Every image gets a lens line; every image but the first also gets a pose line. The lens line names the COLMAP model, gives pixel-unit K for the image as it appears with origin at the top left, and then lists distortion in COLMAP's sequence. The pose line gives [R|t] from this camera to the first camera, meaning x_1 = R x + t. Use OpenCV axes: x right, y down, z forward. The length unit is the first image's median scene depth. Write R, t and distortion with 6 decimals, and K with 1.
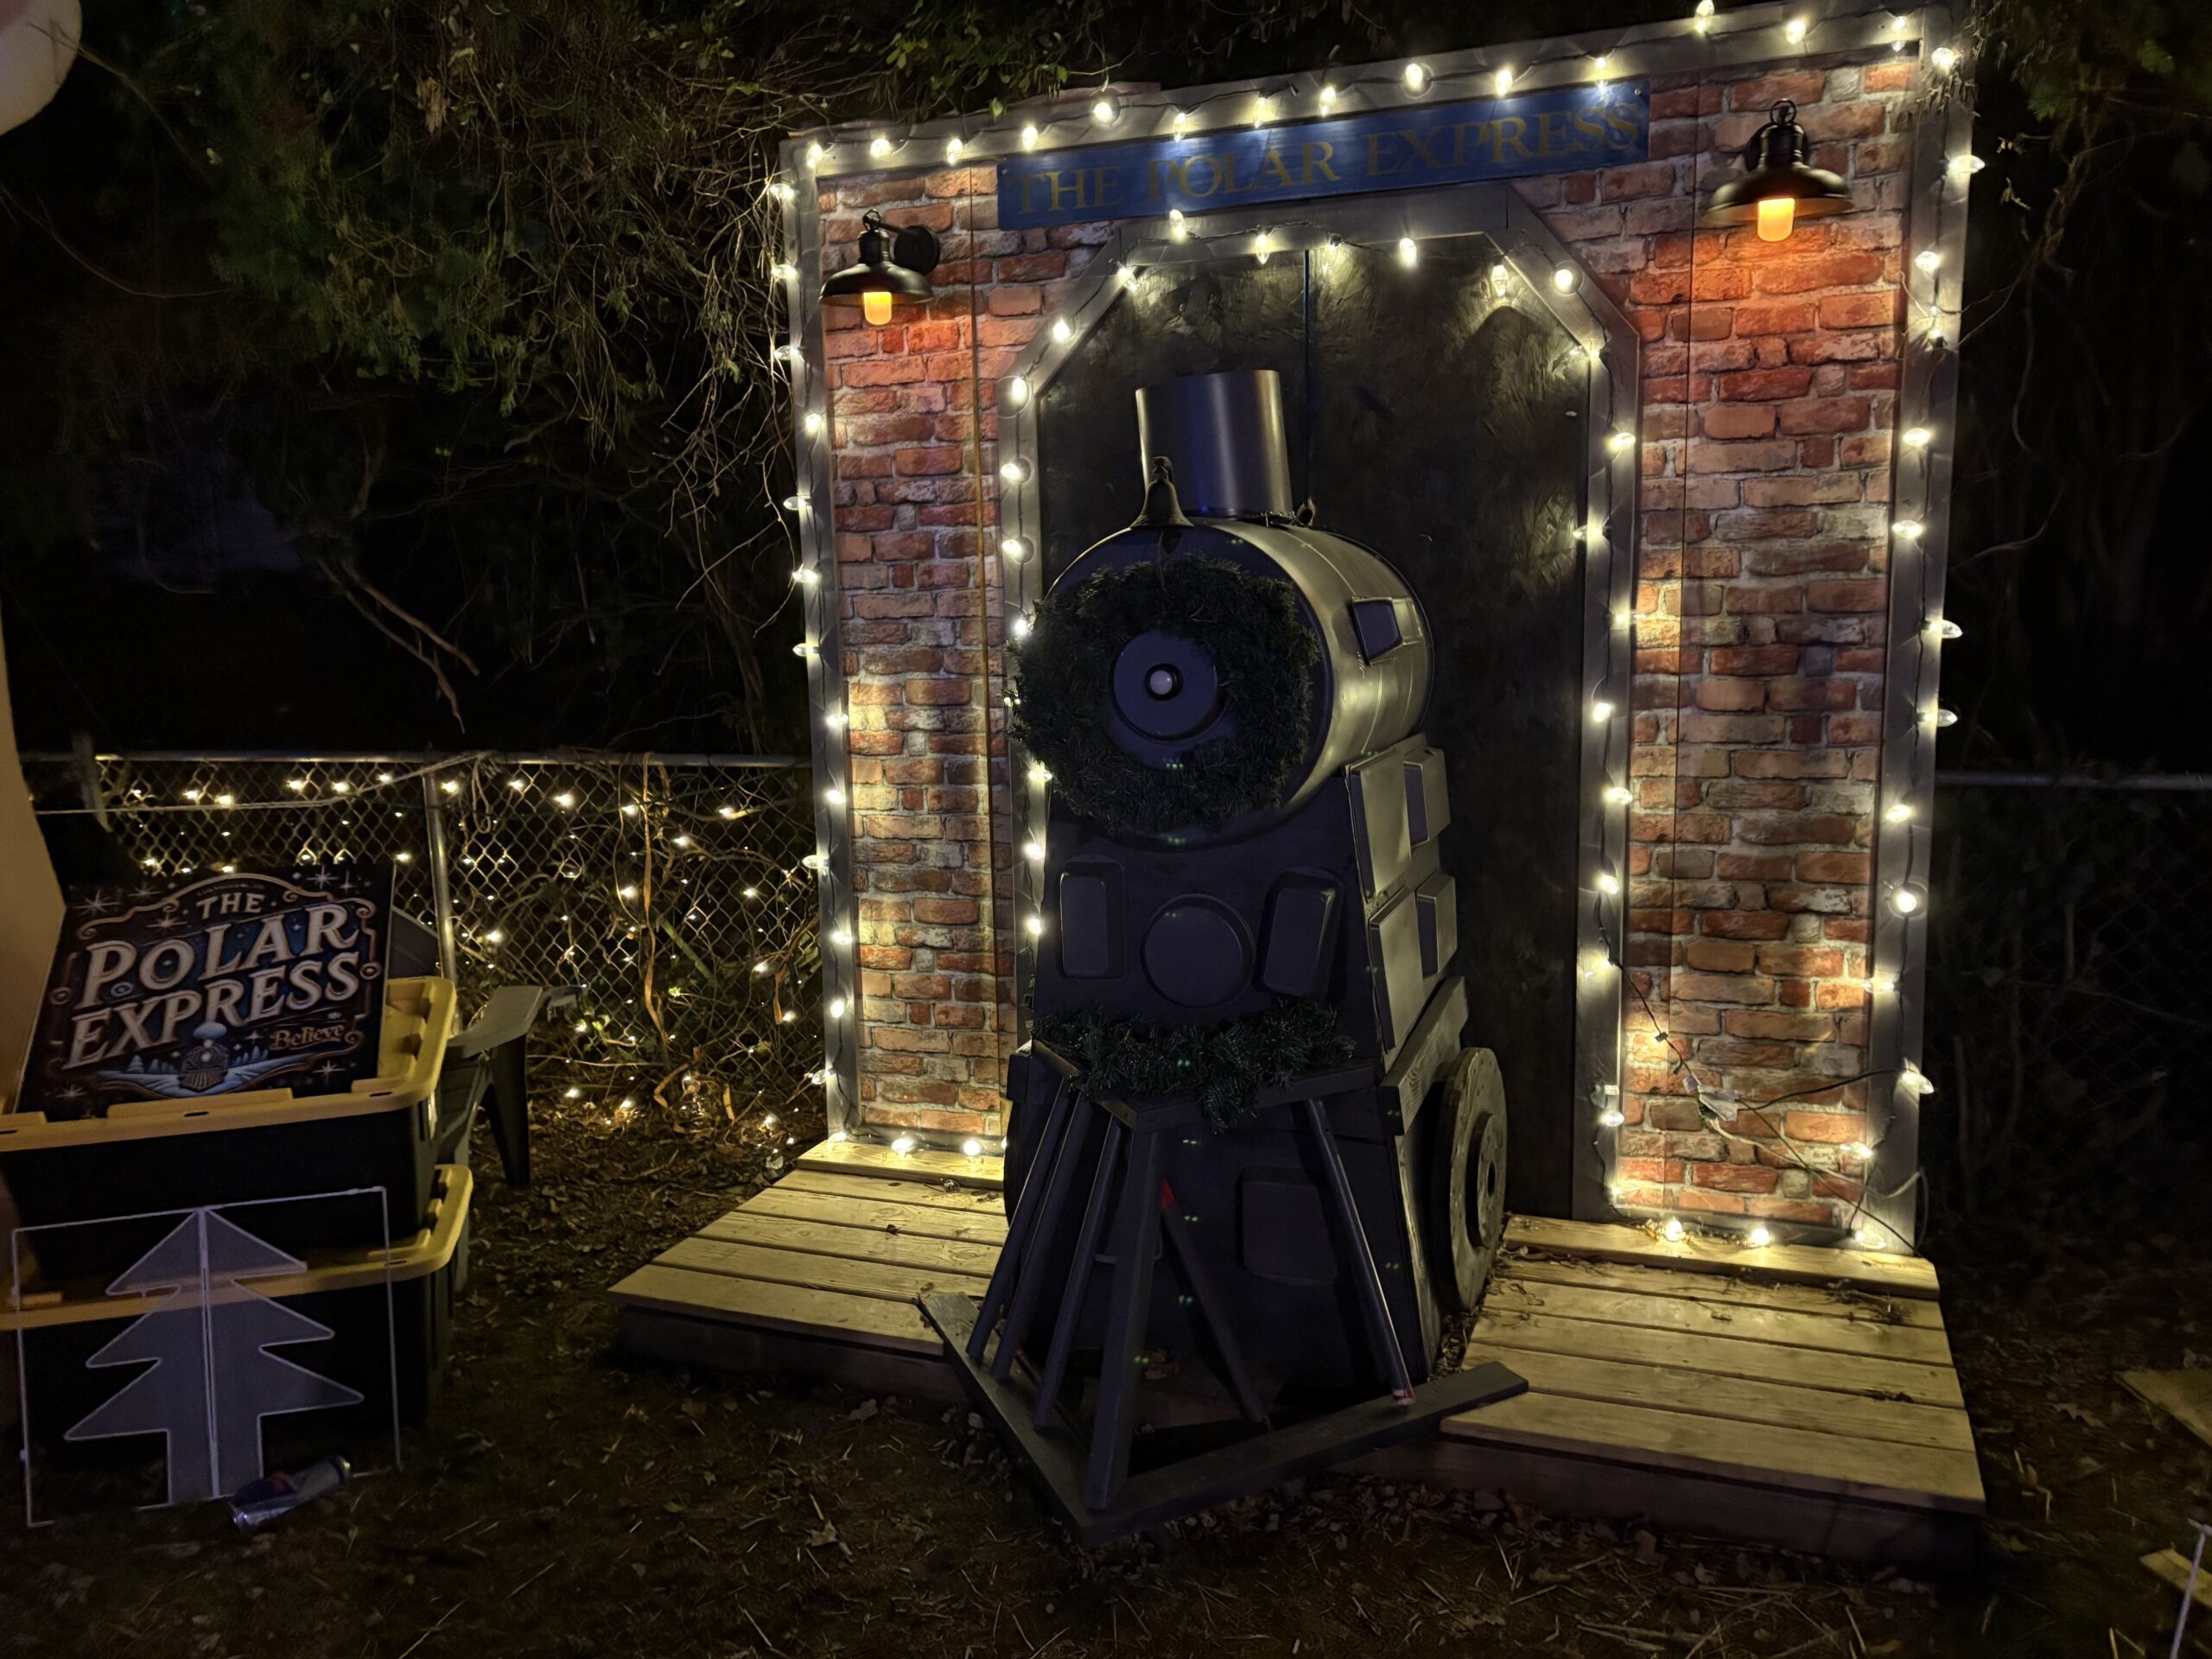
lens RADIAL K [[1657.7, 0, 1109.0], [0, 1657.7, 838.0], [0, 0, 1]] dist [0.040667, -0.038857]
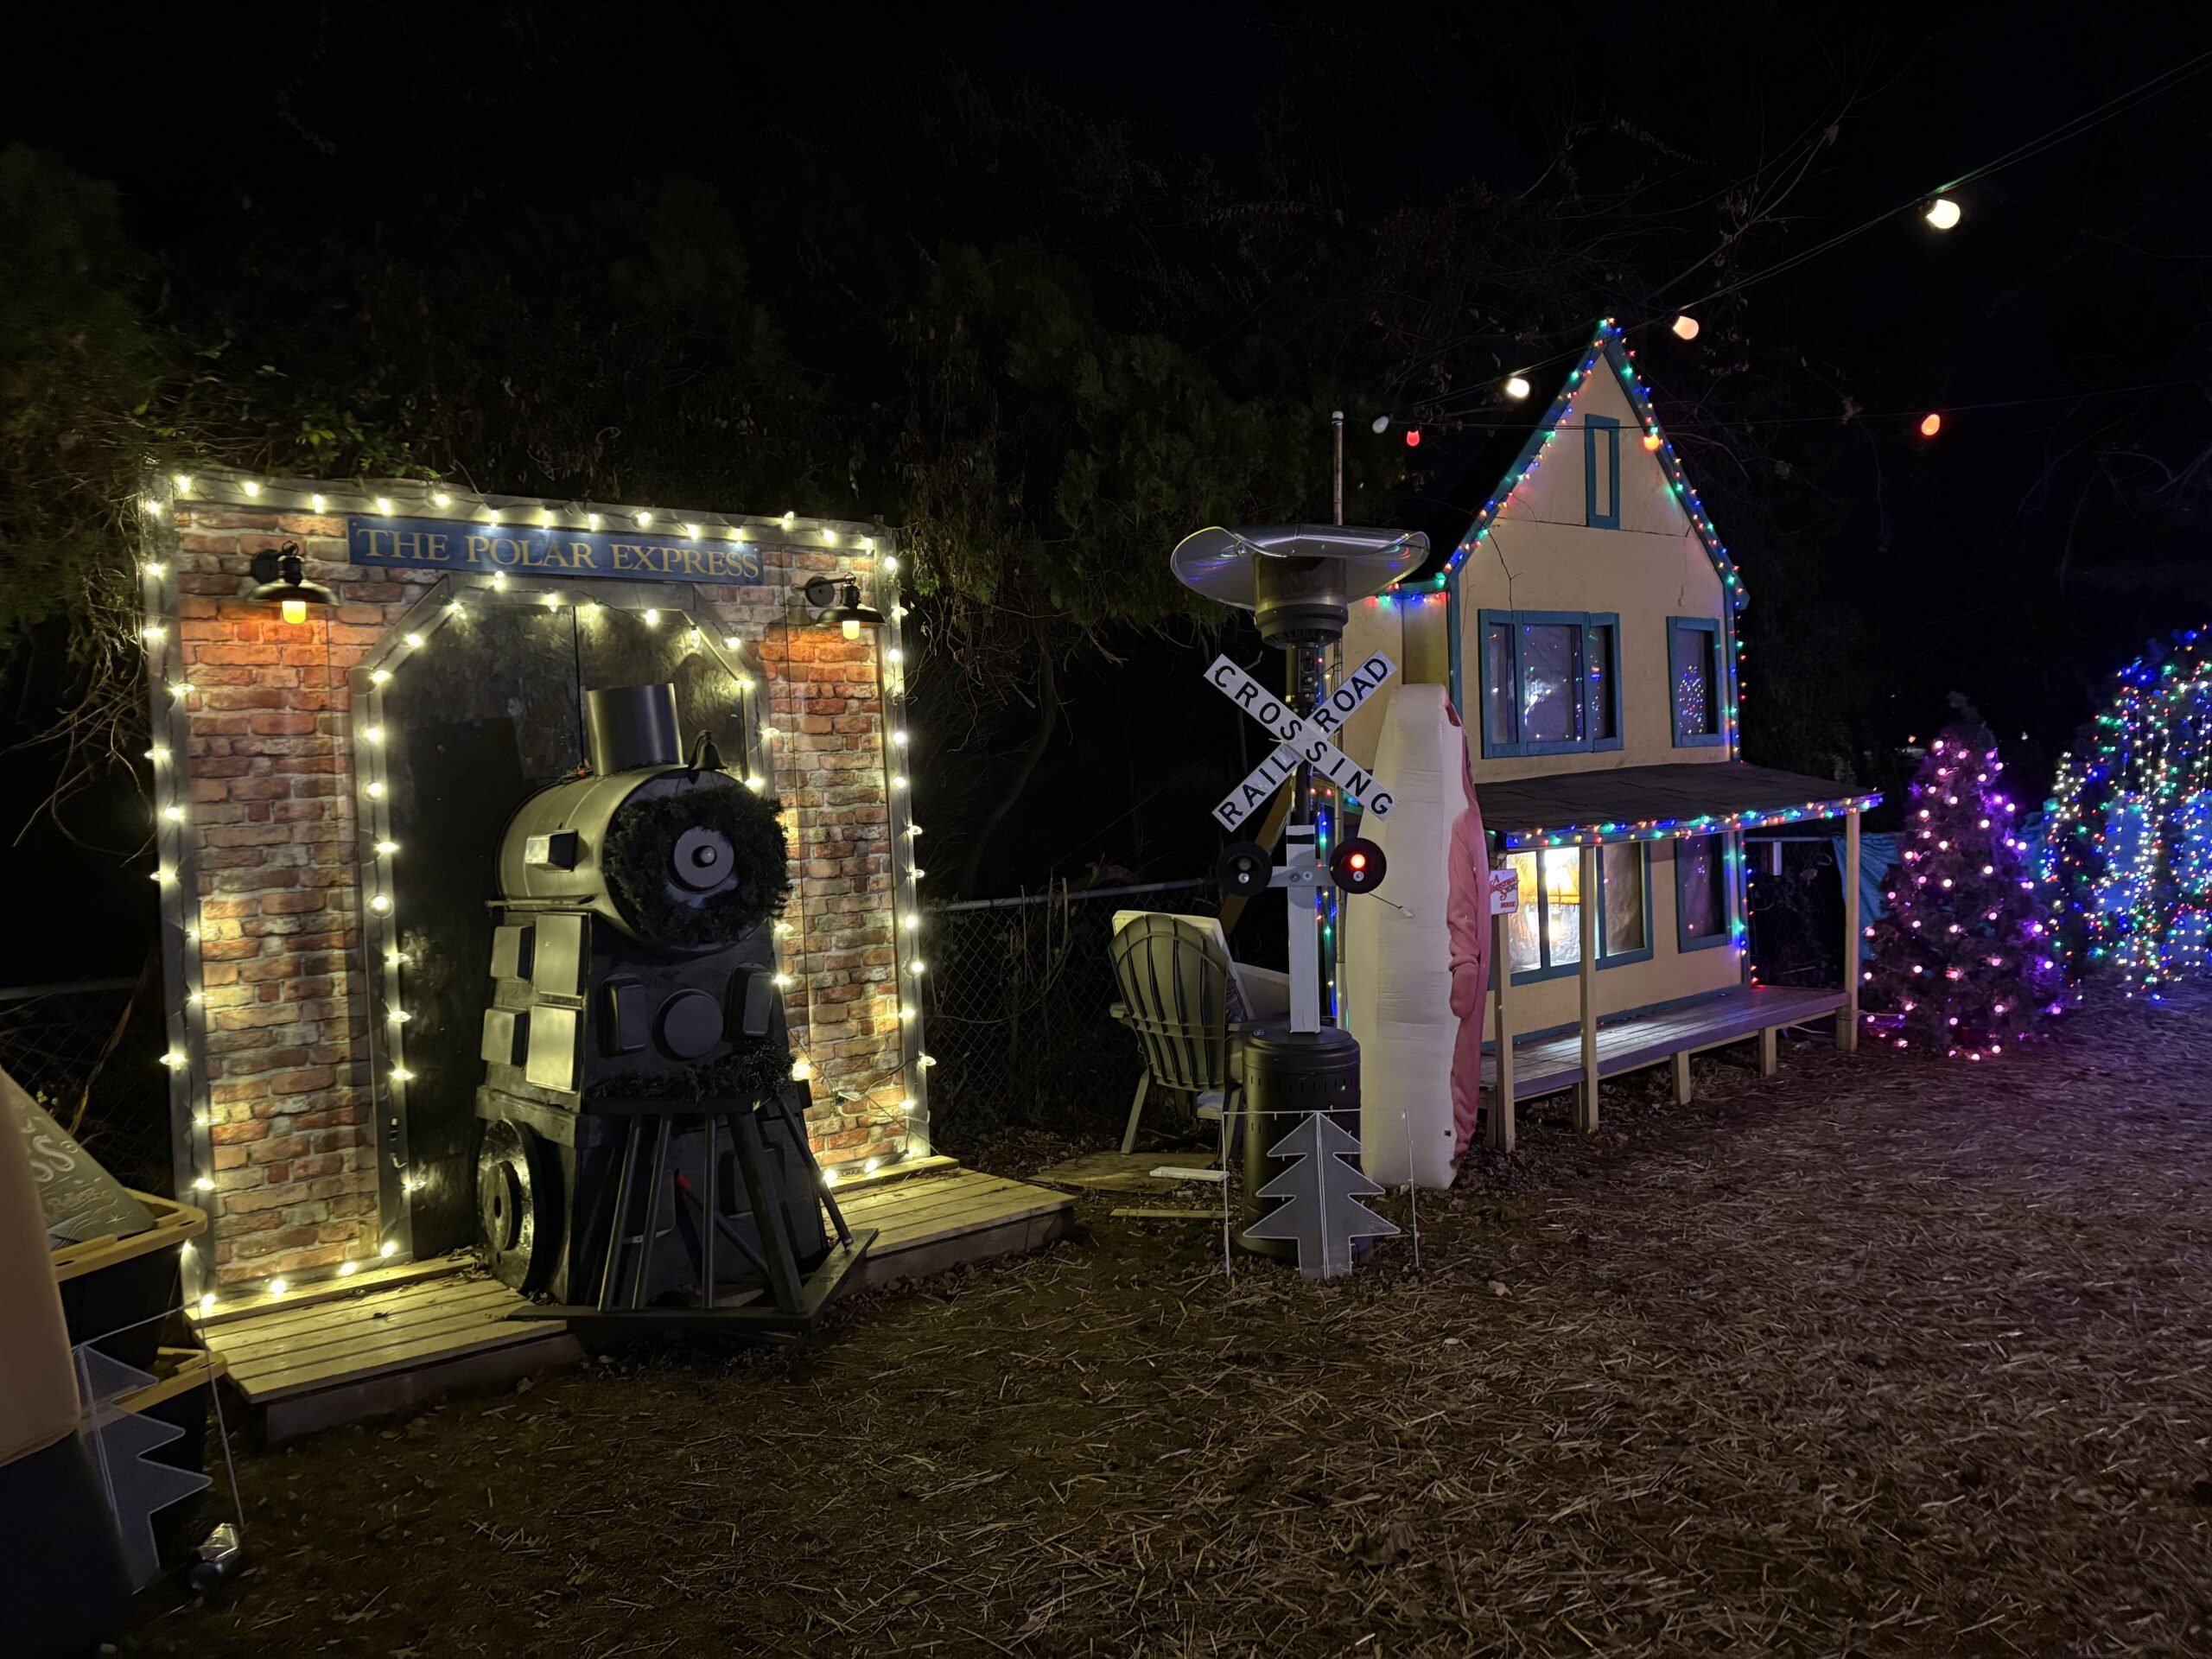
lens RADIAL K [[1657.7, 0, 1105.0], [0, 1657.7, 821.9], [0, 0, 1]] dist [0.040667, -0.038857]
pose [[0.517445, -0.006204, 0.855694, -1.007615], [0.167055, 0.981466, -0.093904, 0.084640], [-0.839251, 0.191538, 0.508891, -0.198237]]
